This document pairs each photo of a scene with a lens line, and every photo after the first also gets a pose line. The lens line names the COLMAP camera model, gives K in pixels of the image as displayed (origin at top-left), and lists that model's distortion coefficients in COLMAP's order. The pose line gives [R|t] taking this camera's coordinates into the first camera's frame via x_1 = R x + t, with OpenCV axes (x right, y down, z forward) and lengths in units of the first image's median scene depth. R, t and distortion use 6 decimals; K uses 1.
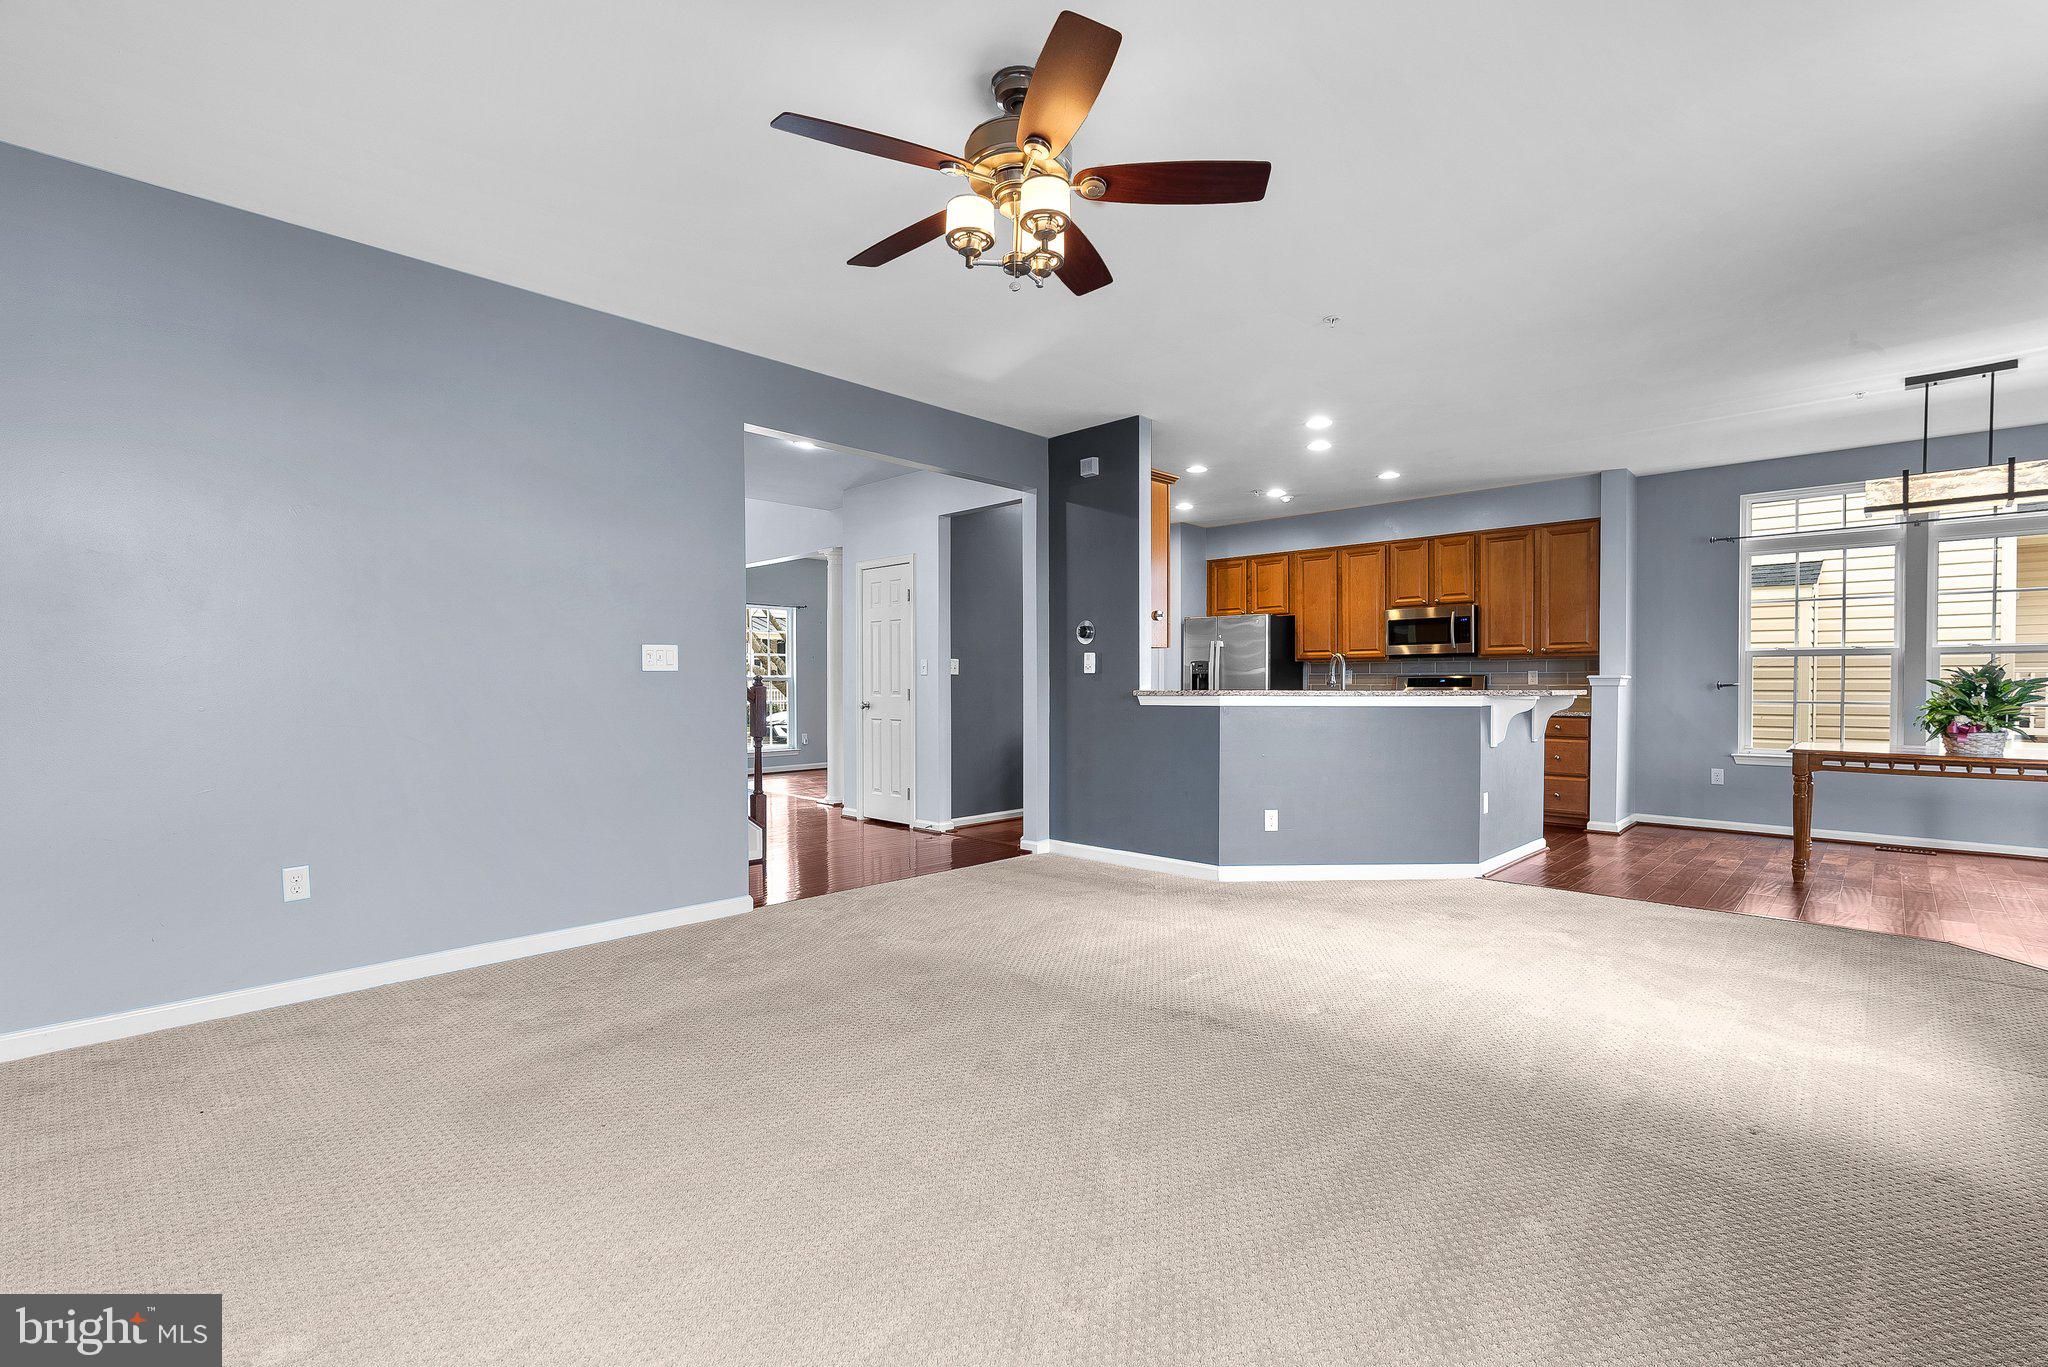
lens RADIAL K [[923.8, 0, 1025.7], [0, 923.8, 708.2], [0, 0, 1]] dist [-0.001407, -0.000043]
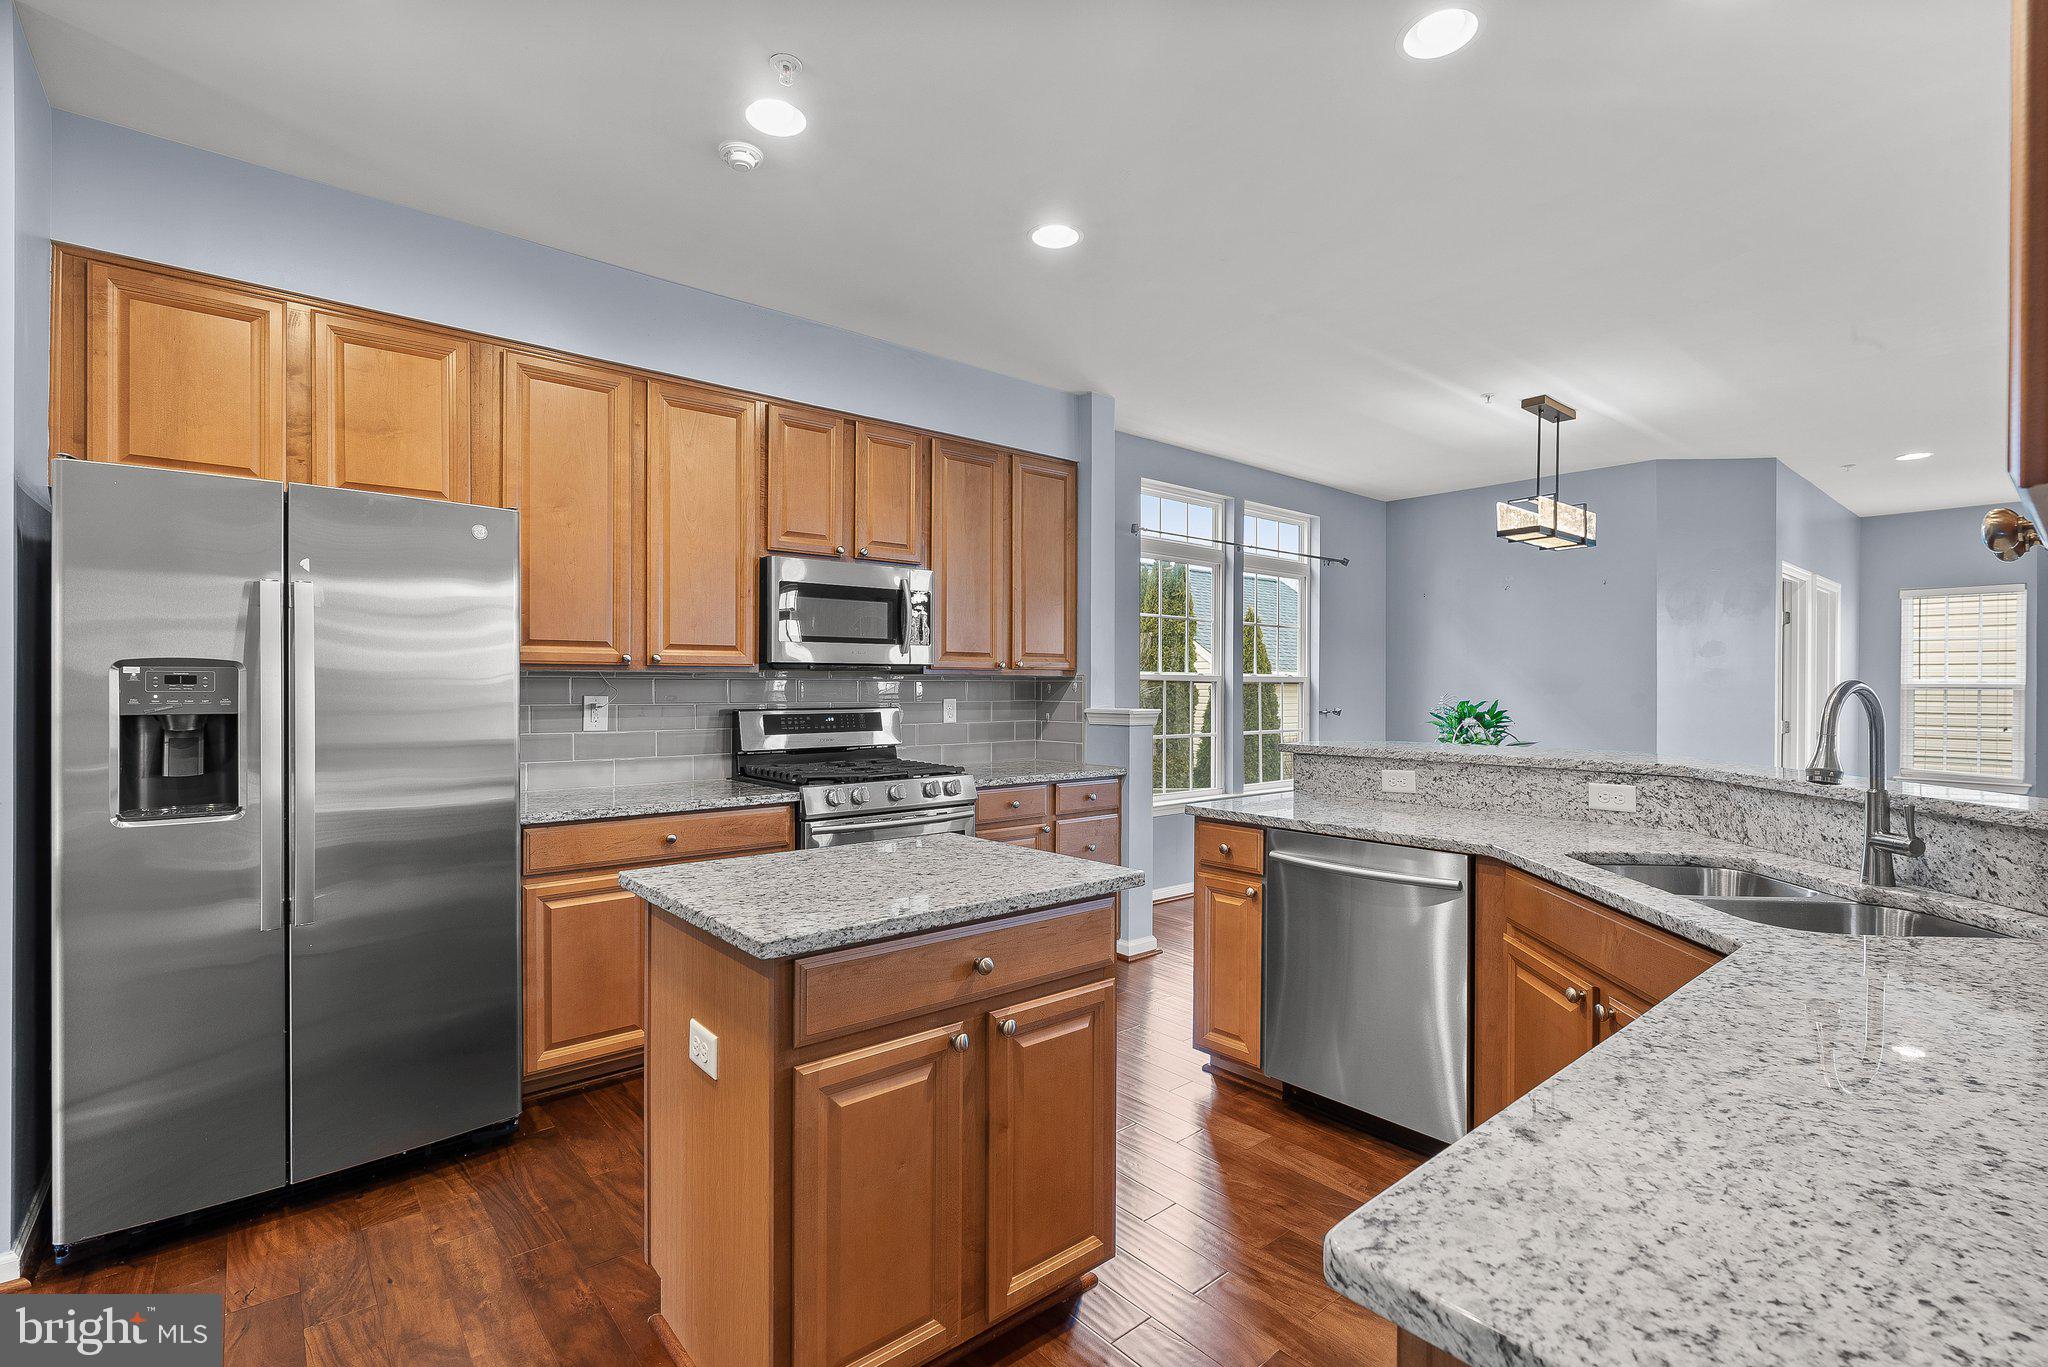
lens RADIAL K [[933.8, 0, 1027.4], [0, 933.8, 679.3], [0, 0, 1]] dist [-0.002644, 0.000202]
pose [[0.109134, 0.007921, 0.993995, -0.022349], [0.022074, 0.999702, -0.010390, -0.045830], [-0.993782, 0.023076, 0.108927, 0.896109]]
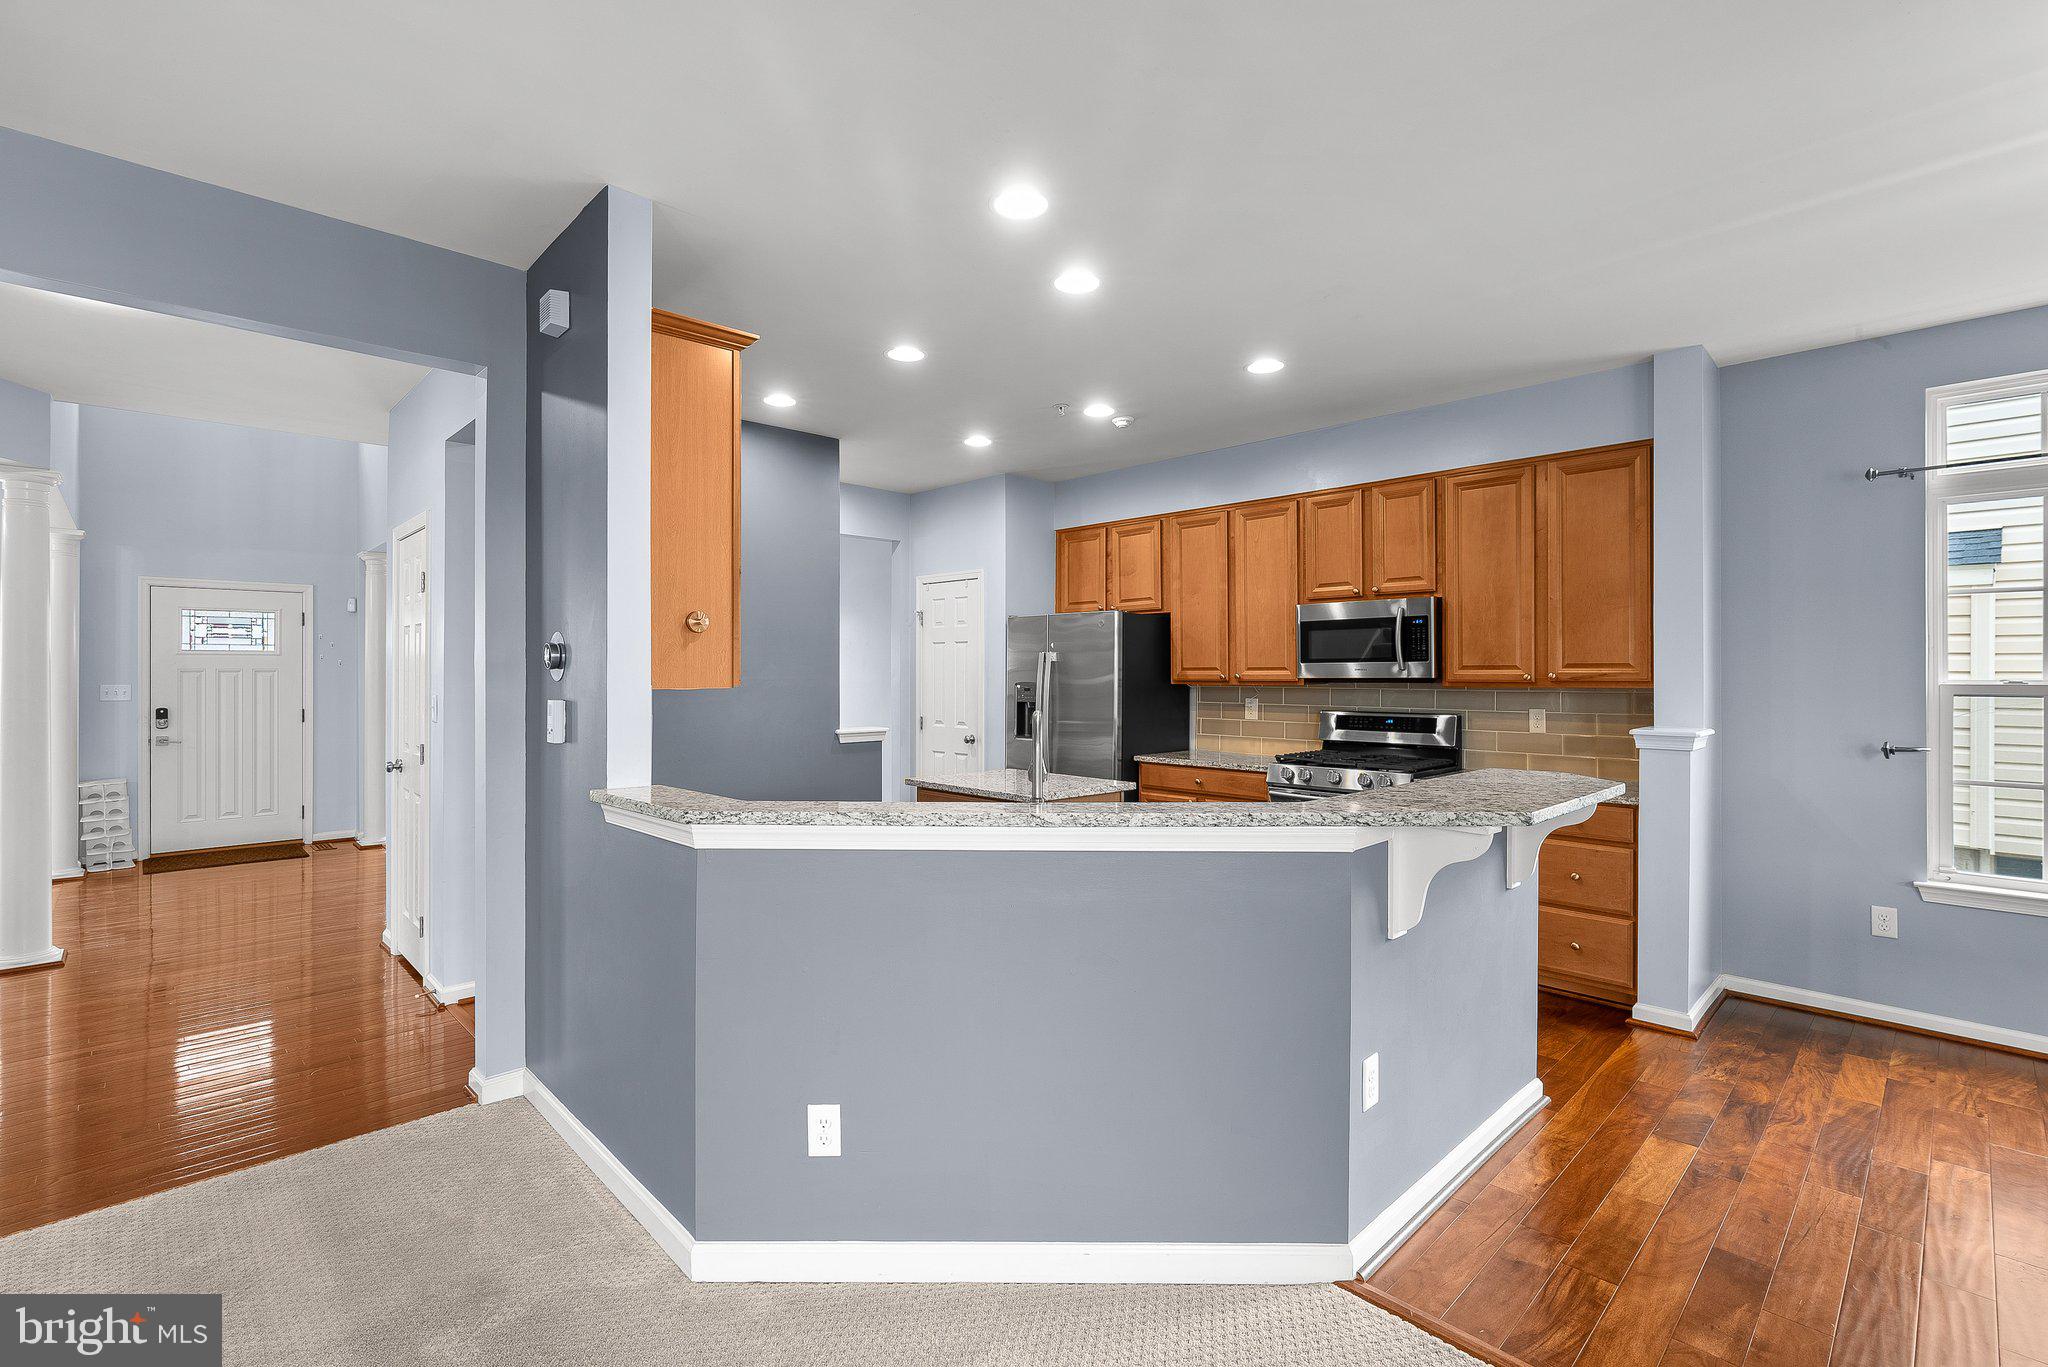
lens RADIAL K [[933.8, 0, 1027.4], [0, 933.8, 679.3], [0, 0, 1]] dist [-0.002644, 0.000202]
pose [[0.999282, 0.002750, -0.037799, 0.250699], [-0.003539, 0.999777, -0.020821, -0.046135], [0.037733, 0.020940, 0.999068, 0.400389]]
